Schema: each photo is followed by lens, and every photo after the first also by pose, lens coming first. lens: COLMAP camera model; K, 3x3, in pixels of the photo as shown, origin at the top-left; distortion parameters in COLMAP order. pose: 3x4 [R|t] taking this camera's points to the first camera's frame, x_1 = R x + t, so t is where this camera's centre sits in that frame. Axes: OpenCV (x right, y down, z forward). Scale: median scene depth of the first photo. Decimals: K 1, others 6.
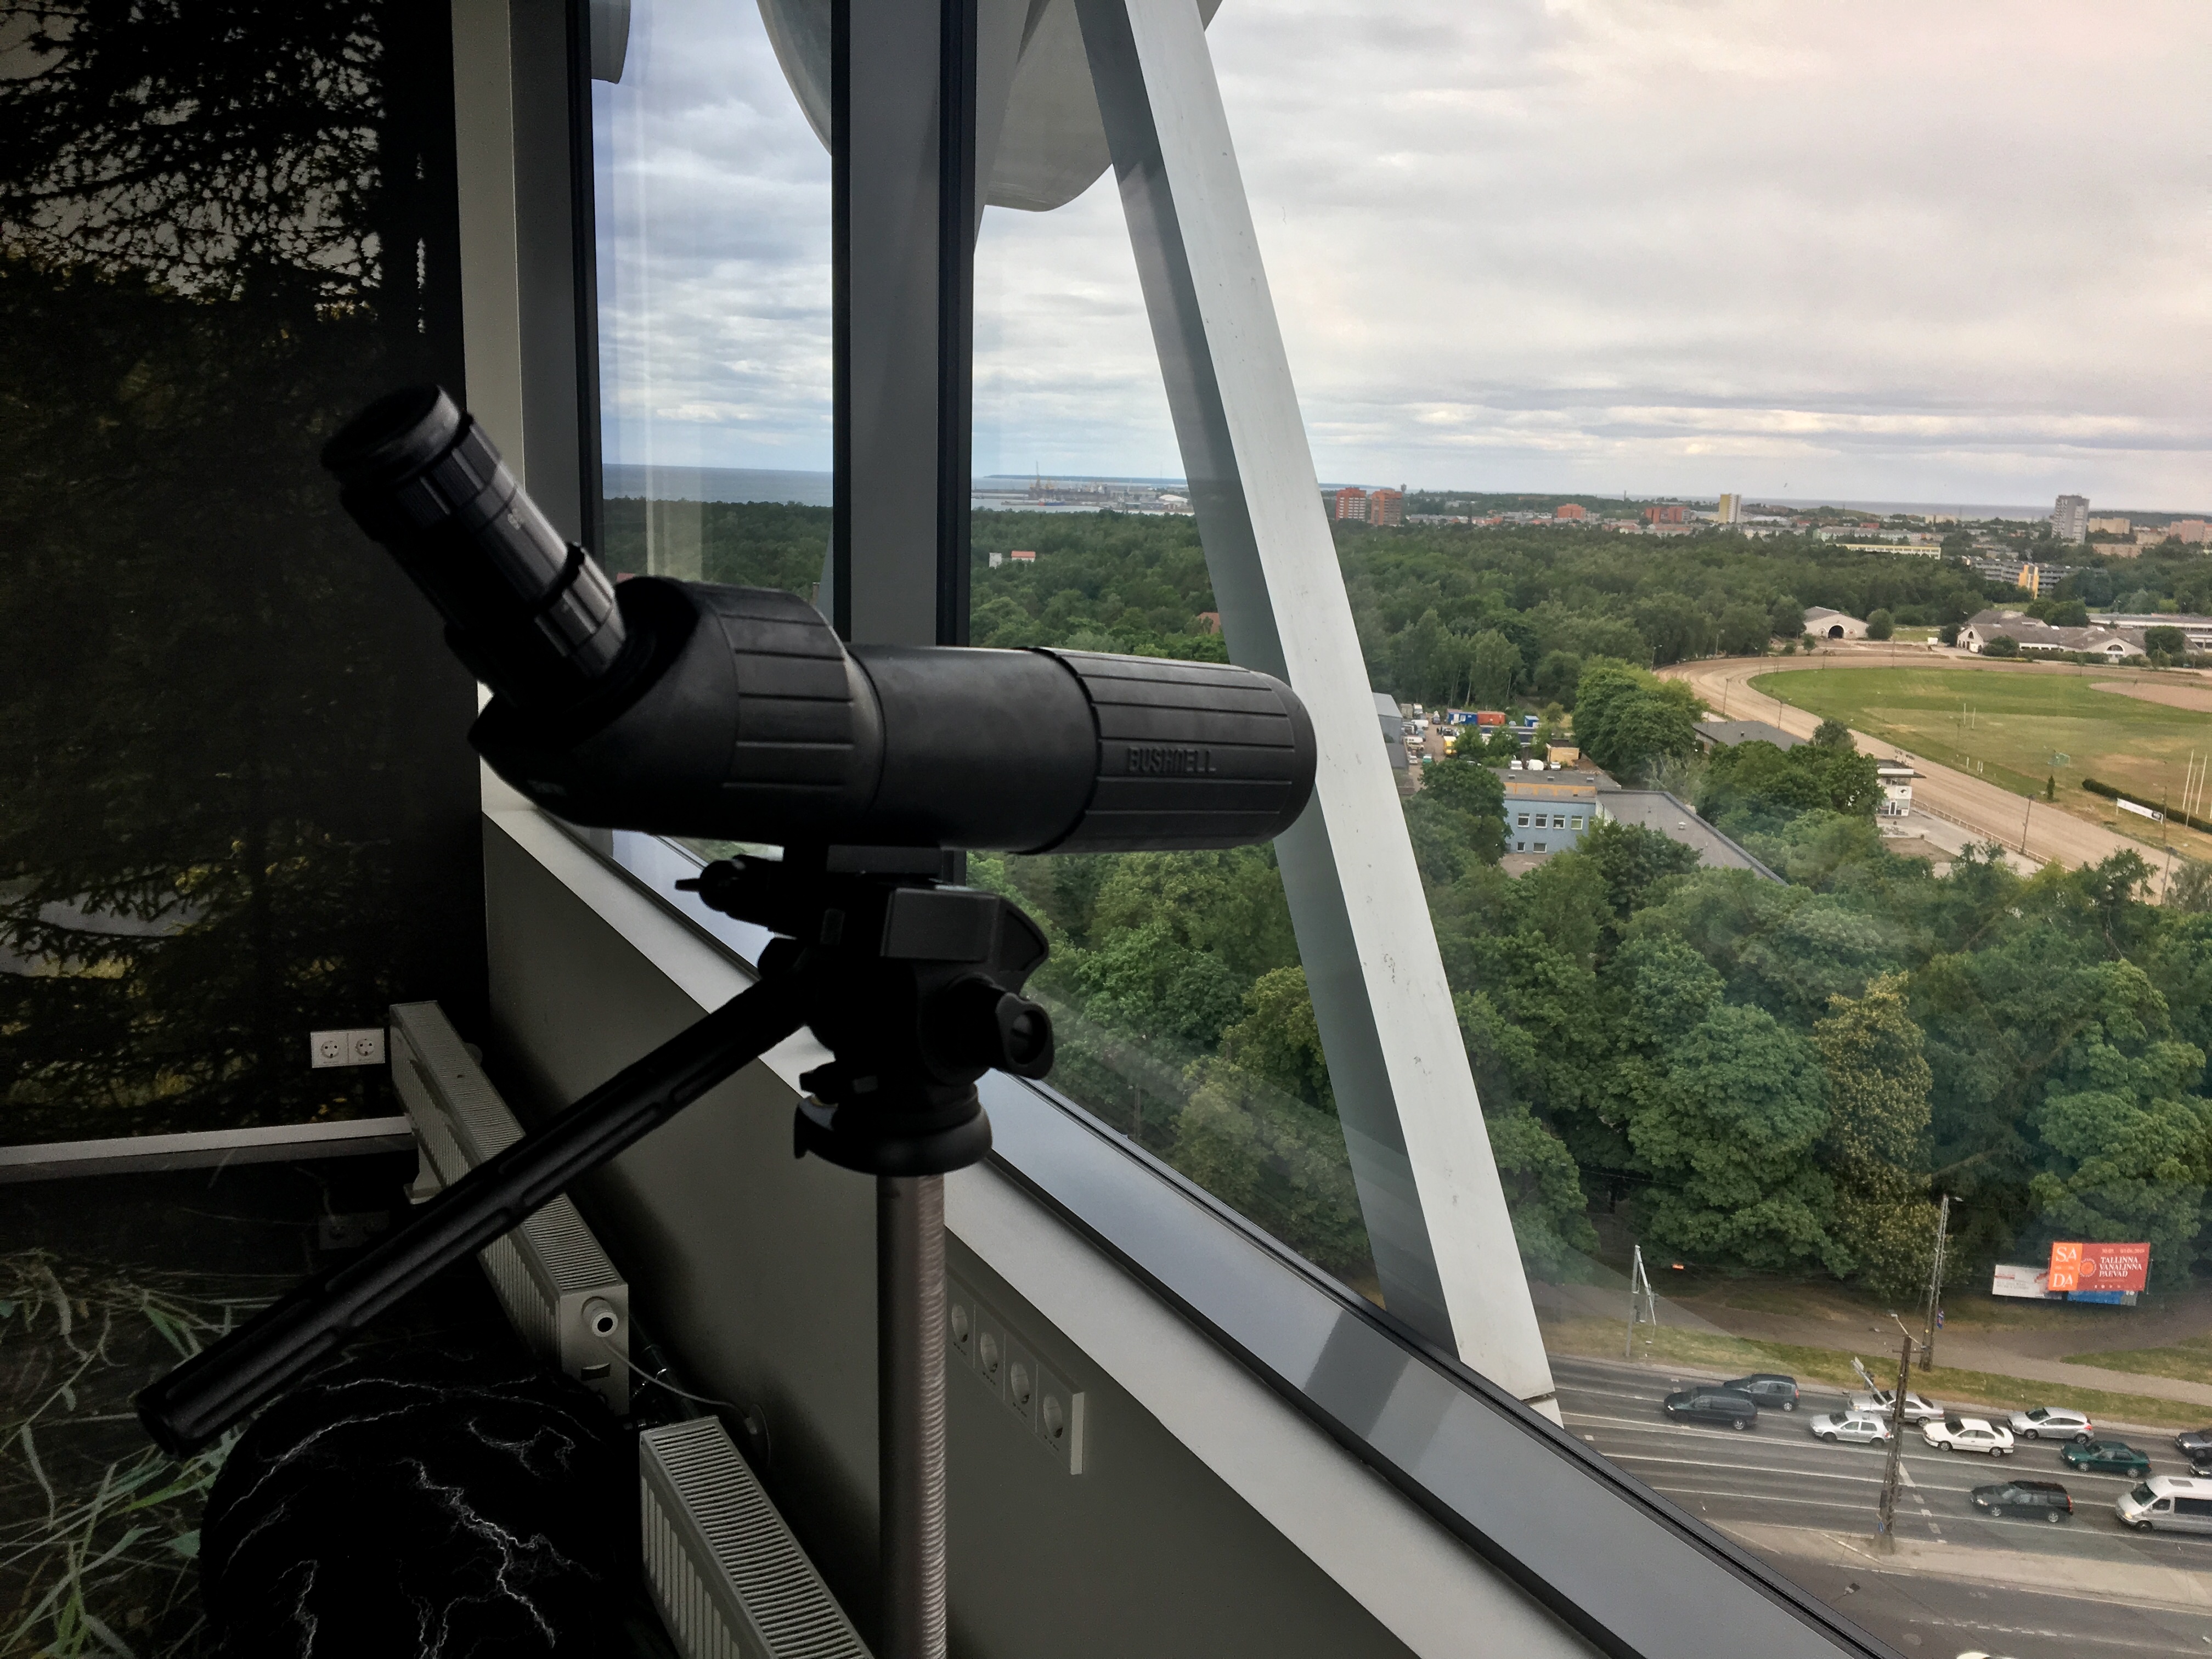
lens RADIAL K [[1856.8, 0, 1118.1], [0, 1856.8, 823.8], [0, 0, 1]] dist [0.059486, -0.067978]
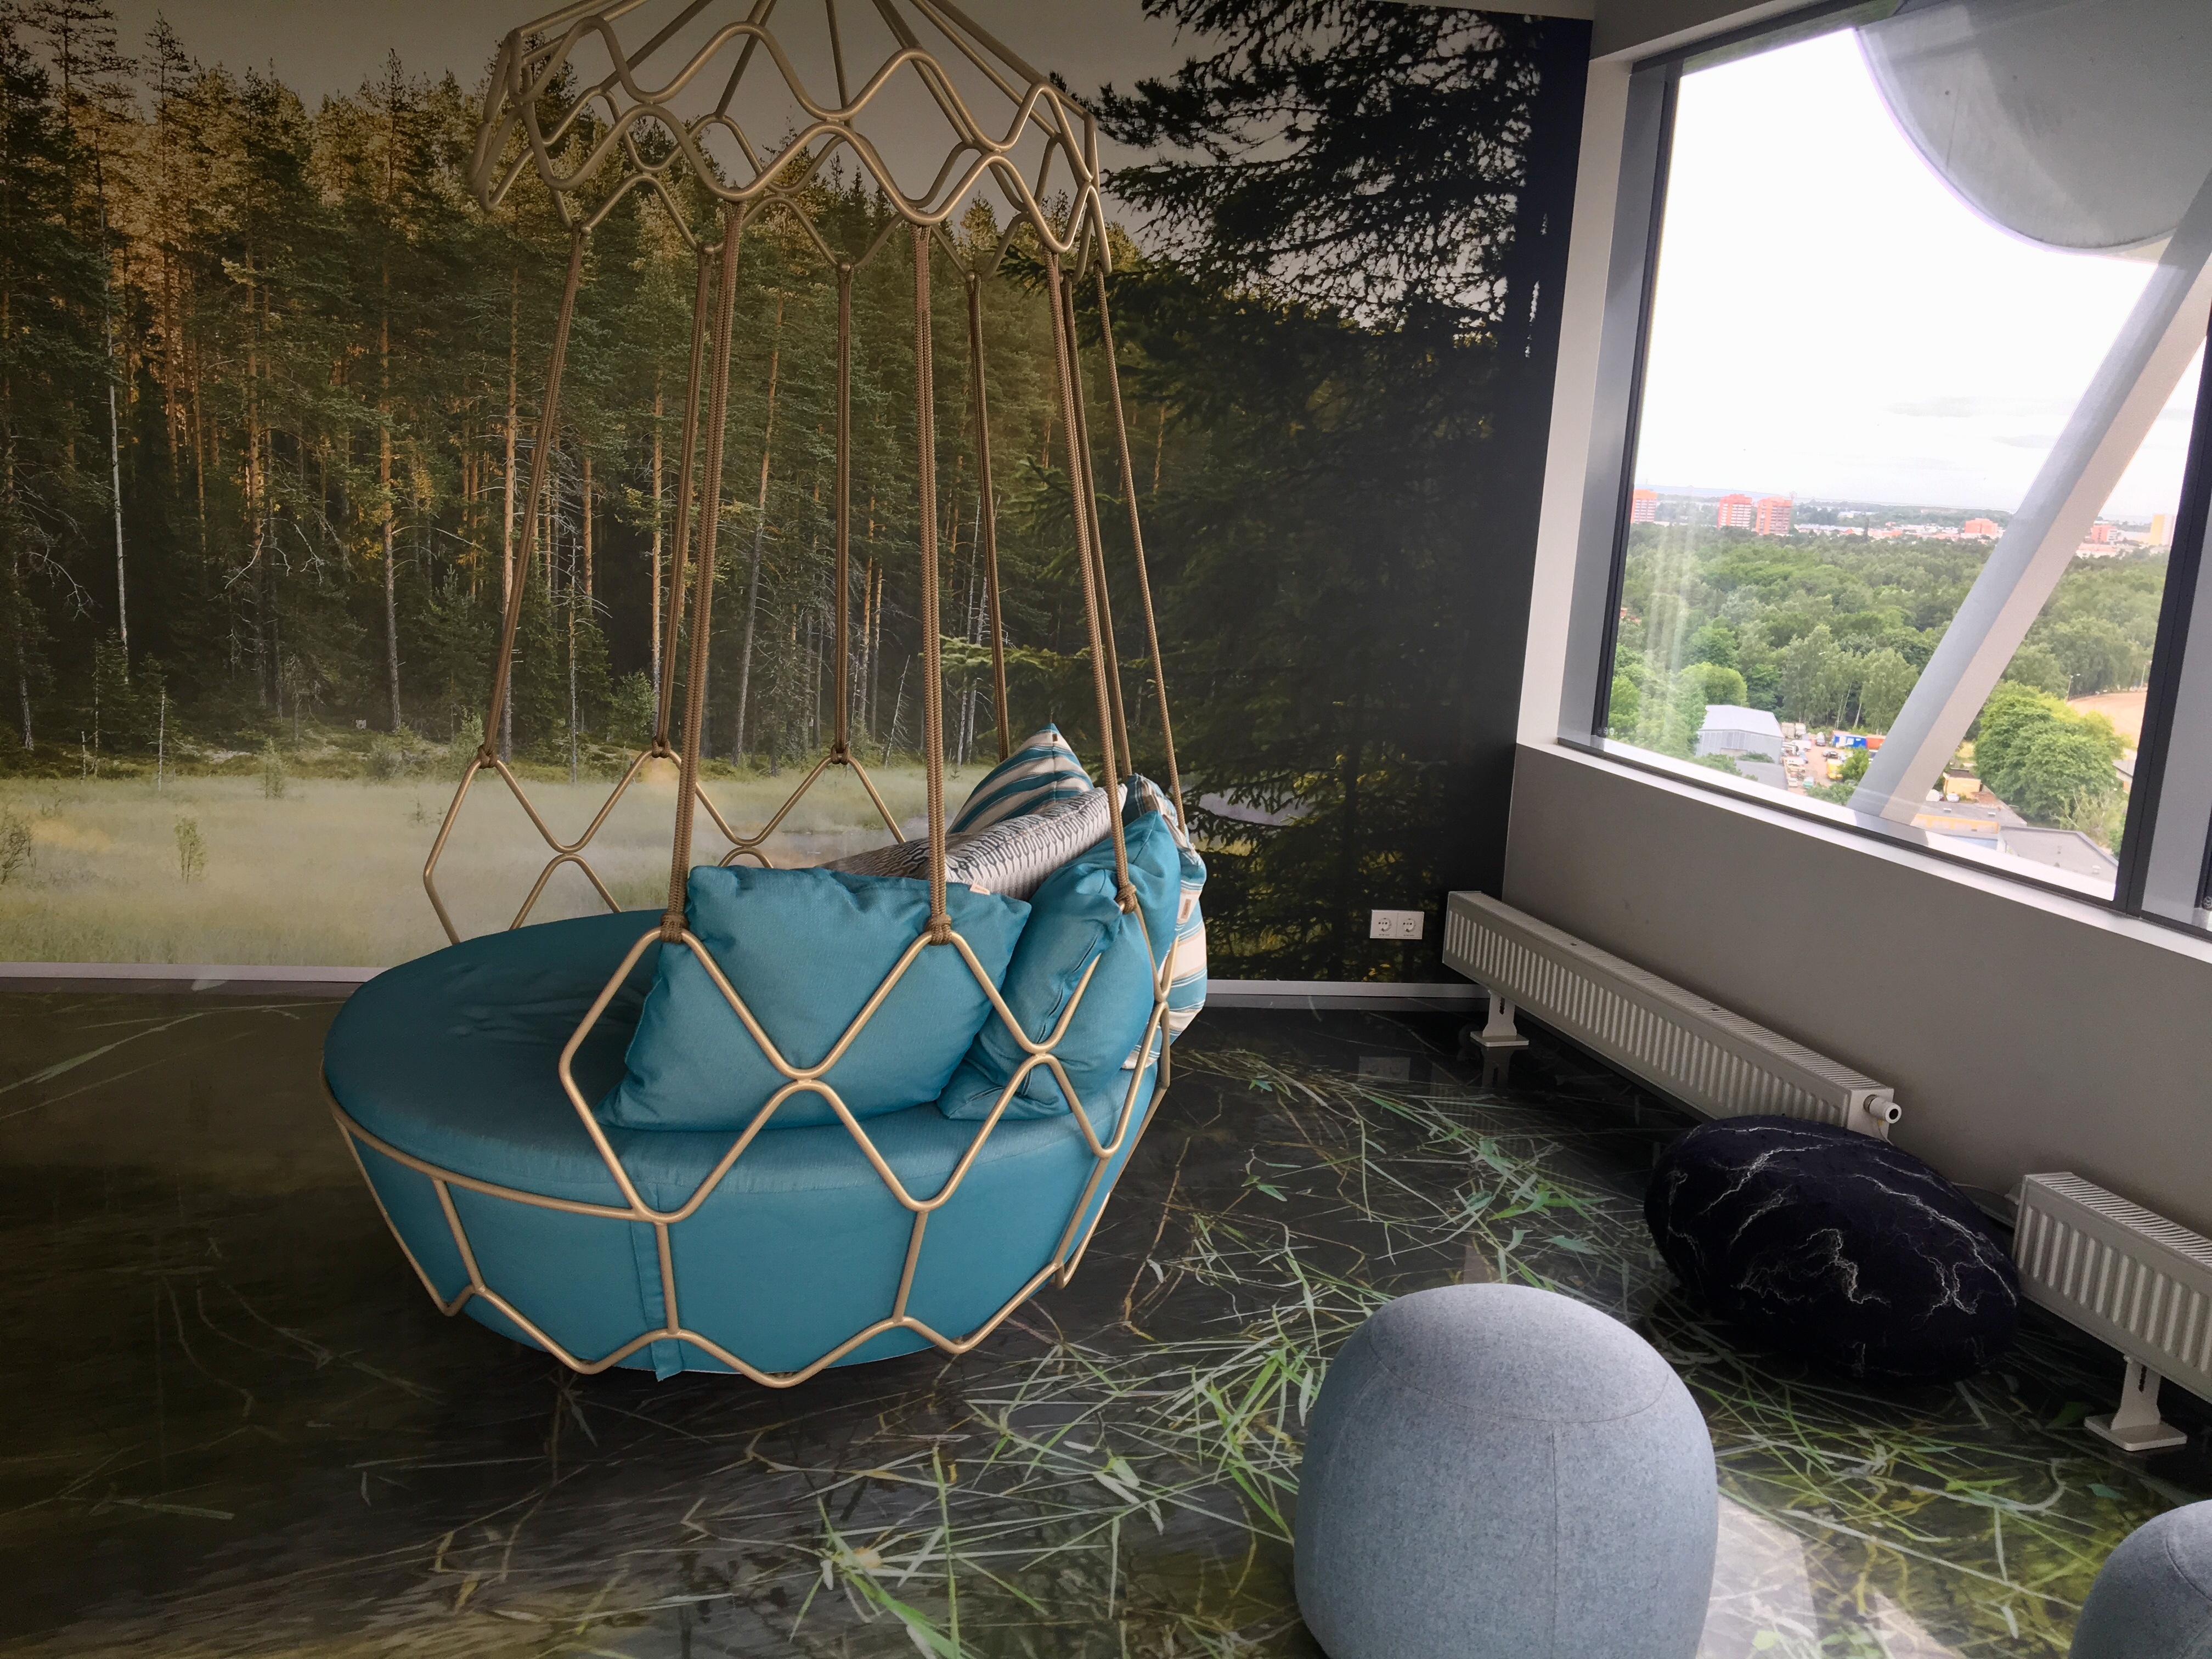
lens RADIAL K [[1856.8, 0, 1093.7], [0, 1856.8, 842.0], [0, 0, 1]] dist [0.059486, -0.067978]
pose [[0.980493, 0.064149, -0.185792, -0.401092], [-0.061966, 0.997924, 0.017536, 0.057190], [0.186531, -0.005681, 0.982433, -0.281545]]
